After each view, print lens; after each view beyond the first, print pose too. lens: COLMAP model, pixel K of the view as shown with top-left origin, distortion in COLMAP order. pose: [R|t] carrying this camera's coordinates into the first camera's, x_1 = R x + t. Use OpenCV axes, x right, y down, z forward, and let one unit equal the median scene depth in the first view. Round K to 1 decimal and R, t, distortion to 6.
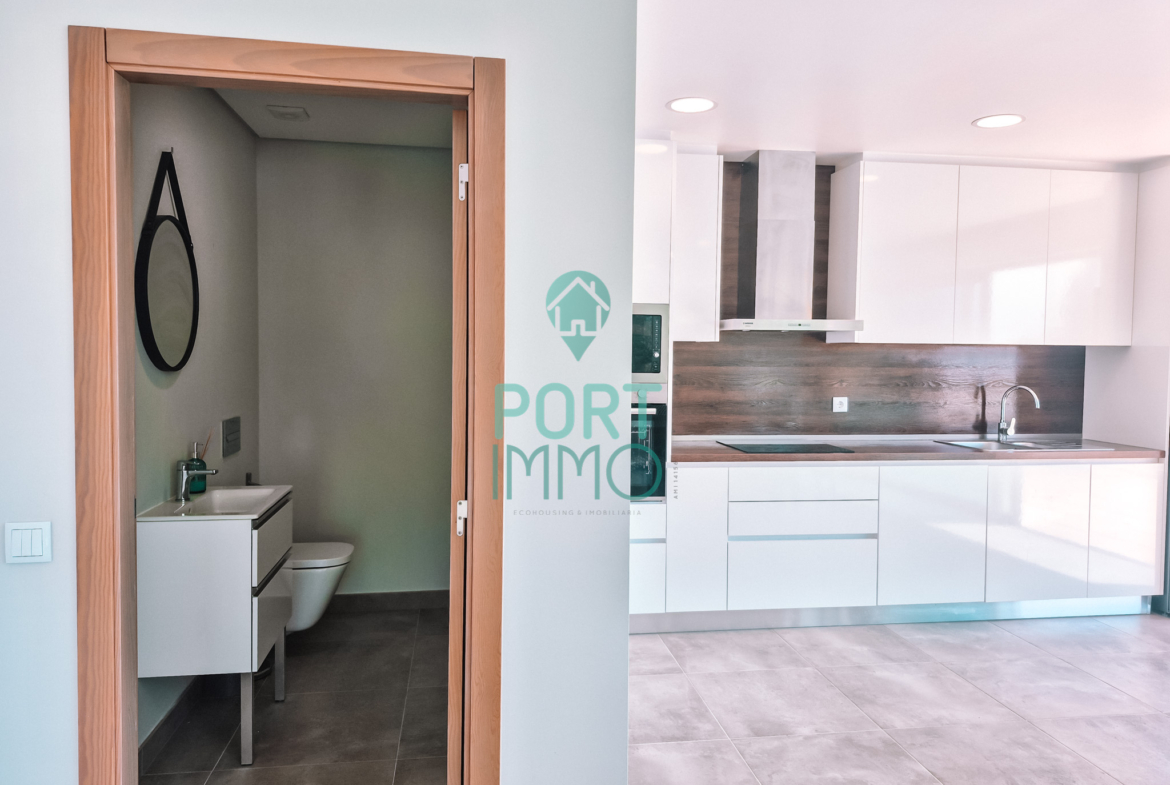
lens RADIAL K [[808.6, 0, 581.2], [0, 808.6, 389.4], [0, 0, 1]] dist [0.066990, -0.056877]
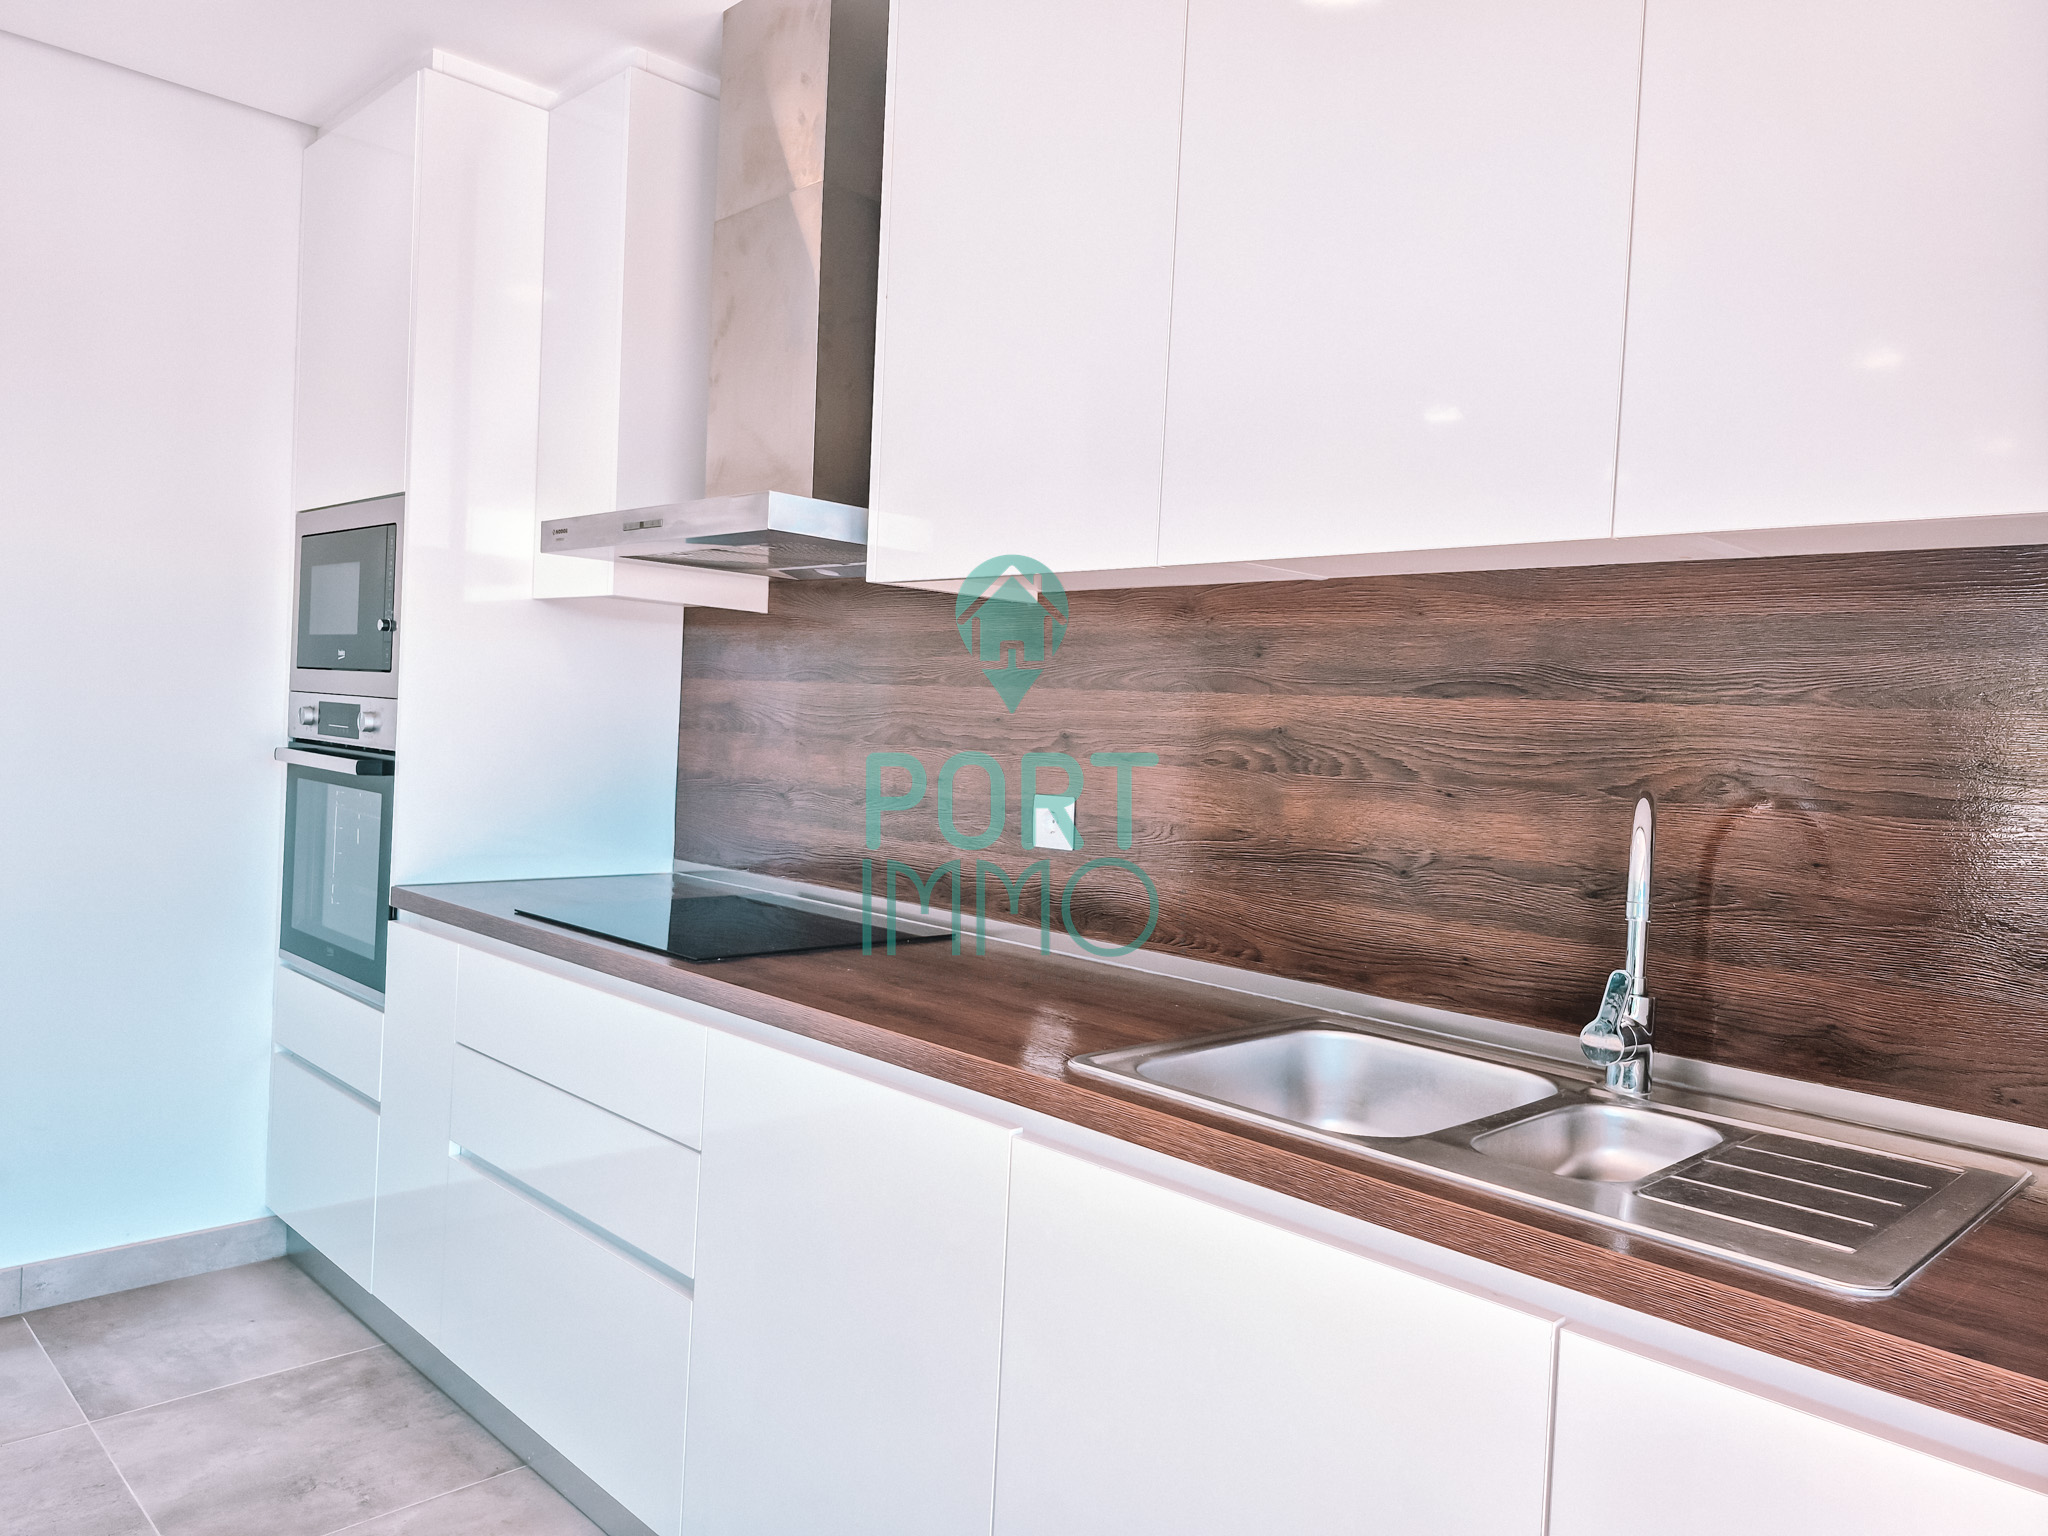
lens RADIAL K [[1421.6, 0, 1031.0], [0, 1421.6, 757.5], [0, 0, 1]] dist [0.054178, -0.049503]
pose [[0.577007, 0.037635, -0.815872, 0.772911], [-0.076581, 0.997030, -0.008169, 0.001077], [0.813141, 0.067194, 0.578175, 0.776674]]
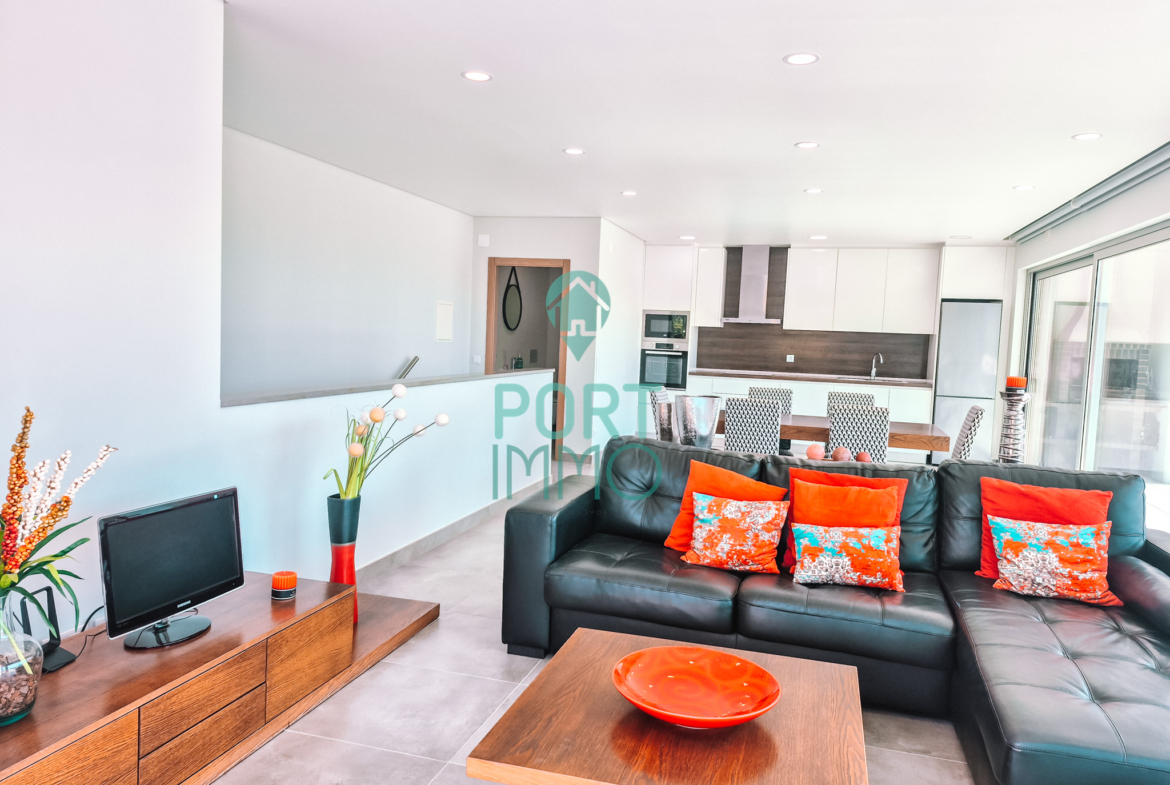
lens RADIAL K [[808.6, 0, 581.2], [0, 808.6, 389.4], [0, 0, 1]] dist [0.066990, -0.056877]
pose [[0.899468, 0.058965, -0.432990, 0.823395], [-0.053763, 0.998259, 0.024259, 0.084819], [0.433667, 0.001459, 0.901072, -1.274123]]
